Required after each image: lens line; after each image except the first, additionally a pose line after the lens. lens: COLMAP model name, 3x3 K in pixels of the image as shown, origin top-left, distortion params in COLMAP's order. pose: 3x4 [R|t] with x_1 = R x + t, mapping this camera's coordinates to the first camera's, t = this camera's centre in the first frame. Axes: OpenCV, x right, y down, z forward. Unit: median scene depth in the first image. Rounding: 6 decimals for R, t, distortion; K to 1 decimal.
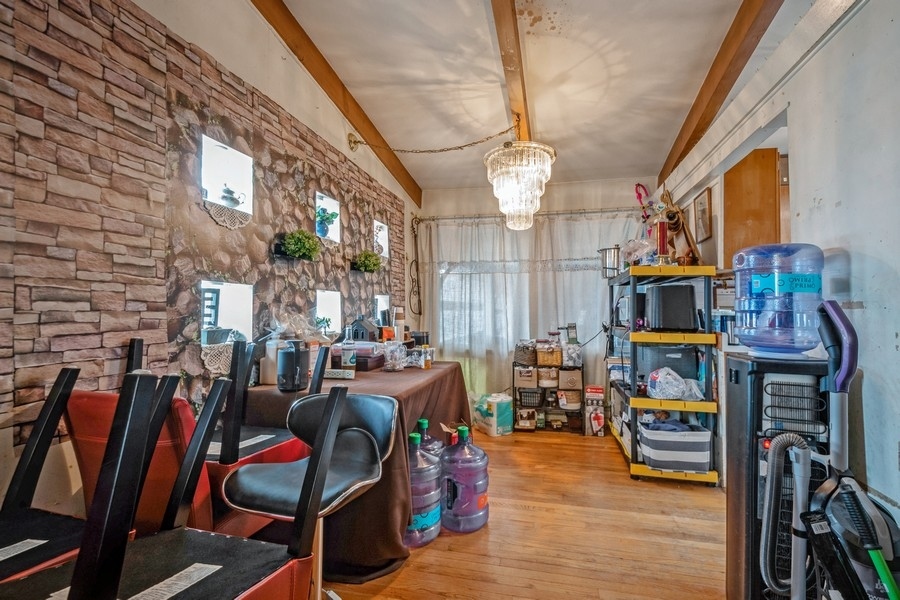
lens RADIAL K [[401.8, 0, 453.4], [0, 401.8, 302.2], [0, 0, 1]] dist [-0.005526, -0.000216]
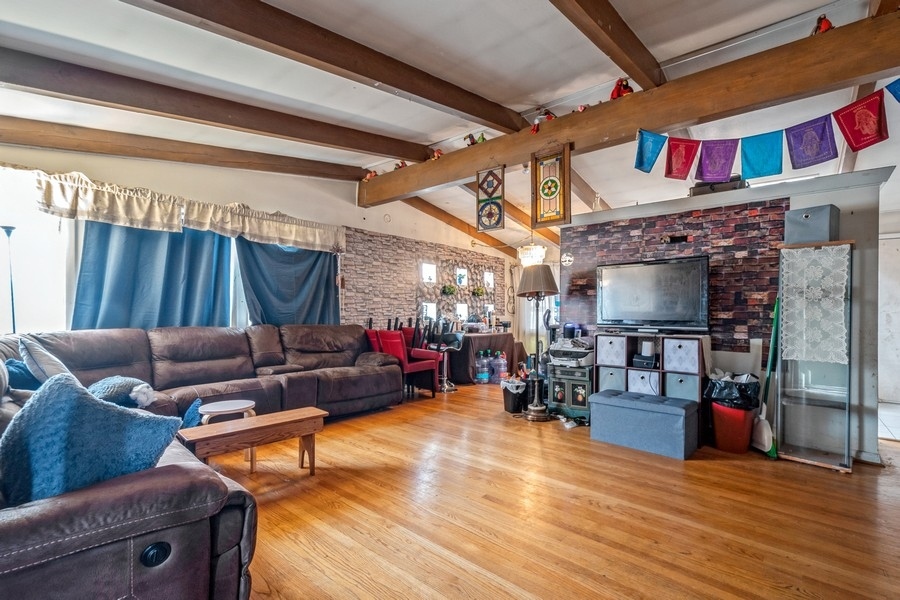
lens RADIAL K [[401.8, 0, 451.5], [0, 401.8, 303.3], [0, 0, 1]] dist [-0.005526, -0.000216]
pose [[0.894405, -0.001125, -0.447256, 0.969144], [0.001368, 0.999999, 0.000220, -0.039266], [0.447256, -0.000809, 0.894406, -1.684770]]
